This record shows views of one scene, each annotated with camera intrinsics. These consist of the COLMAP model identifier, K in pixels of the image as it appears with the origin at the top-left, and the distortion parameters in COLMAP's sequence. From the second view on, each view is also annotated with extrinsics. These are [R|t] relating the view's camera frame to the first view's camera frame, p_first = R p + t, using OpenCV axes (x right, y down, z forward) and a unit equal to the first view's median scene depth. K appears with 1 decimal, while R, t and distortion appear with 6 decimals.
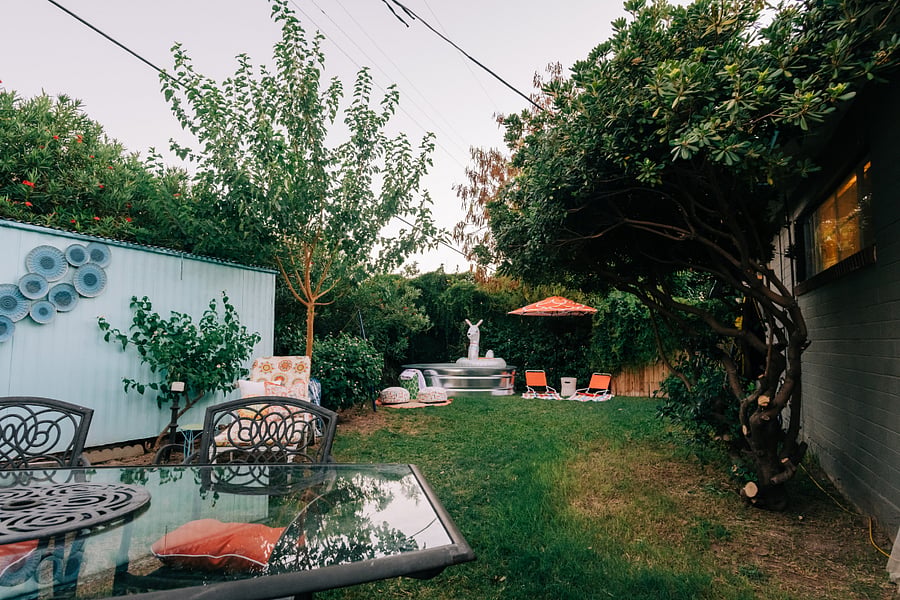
lens RADIAL K [[517.6, 0, 453.3], [0, 517.6, 300.9], [0, 0, 1]] dist [0.003172, -0.001064]
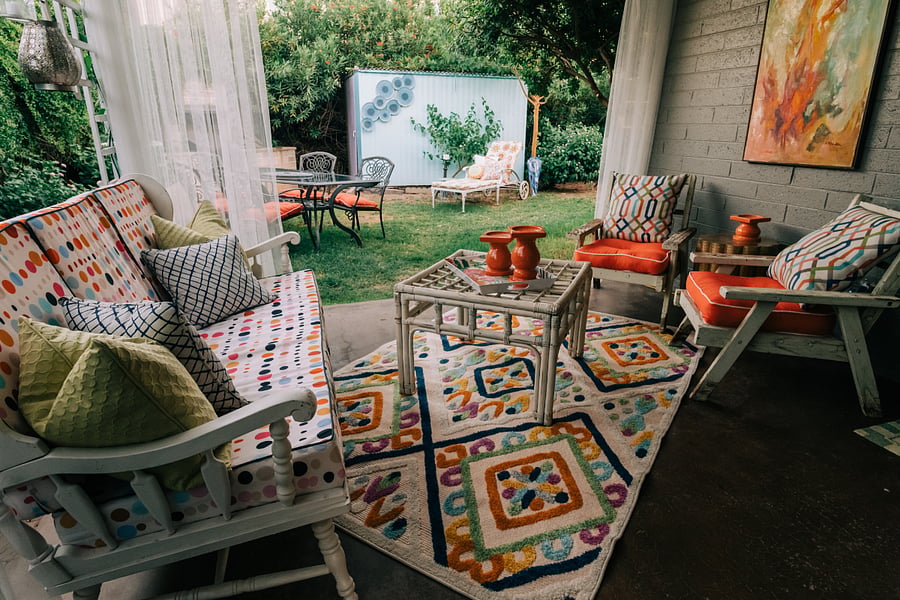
lens RADIAL K [[517.6, 0, 453.3], [0, 517.6, 300.9], [0, 0, 1]] dist [0.003172, -0.001064]
pose [[0.676233, 0.241883, -0.695846, 0.865662], [0.055482, 0.925155, 0.375512, -0.047788], [0.734596, -0.292541, 0.612200, -0.235904]]
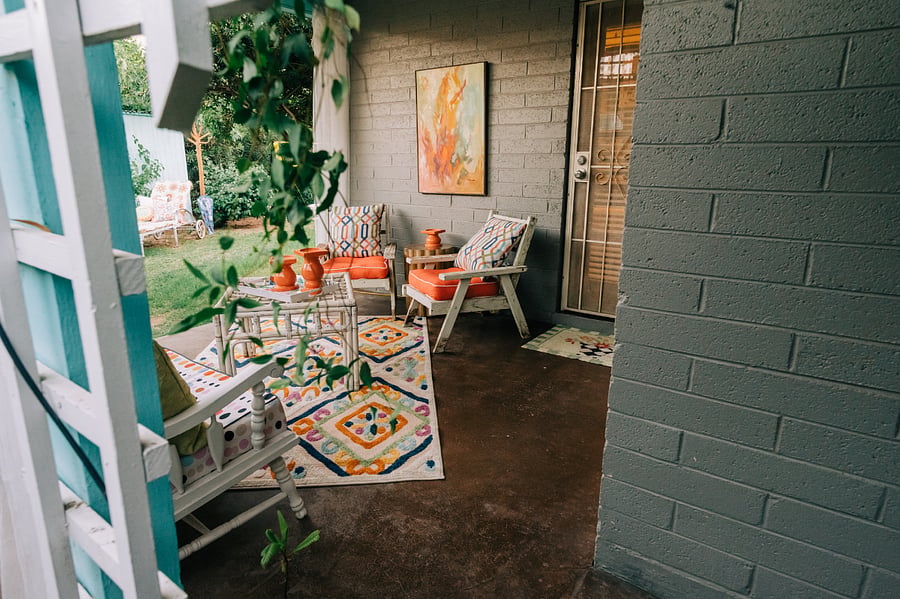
lens RADIAL K [[532.4, 0, 445.4], [0, 532.4, 298.9], [0, 0, 1]] dist [-0.000263, -0.001758]
pose [[0.982723, 0.049418, -0.178361, 0.842687], [0.012462, 0.943840, 0.330169, -0.079097], [0.184661, -0.326688, 0.926917, -0.447990]]
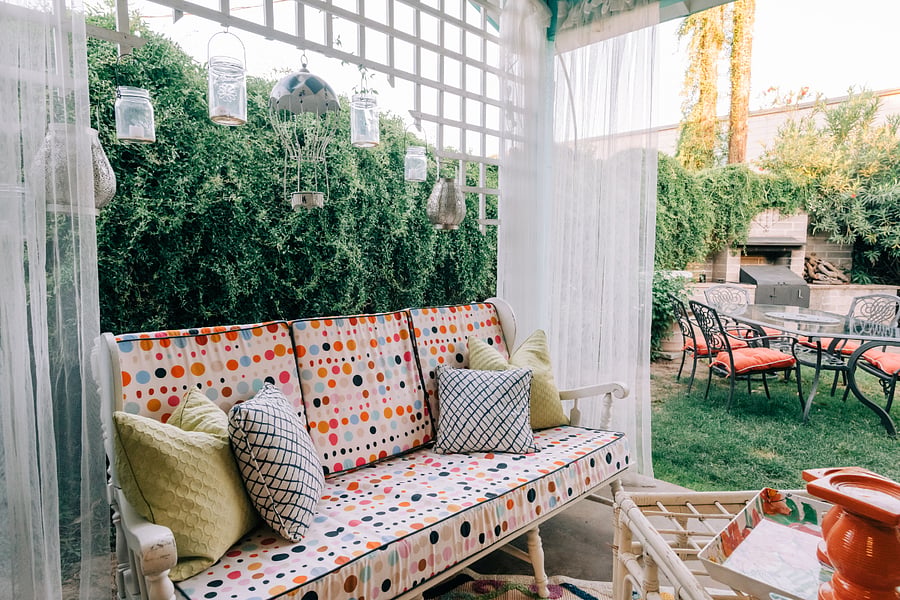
lens RADIAL K [[525.3, 0, 450.2], [0, 525.3, 296.5], [0, 0, 1]] dist [0.000914, -0.000104]
pose [[-0.355161, 0.077265, -0.931606, 0.814878], [0.068478, 0.996051, 0.056504, -0.026966], [0.932293, -0.043727, -0.359050, 0.030415]]
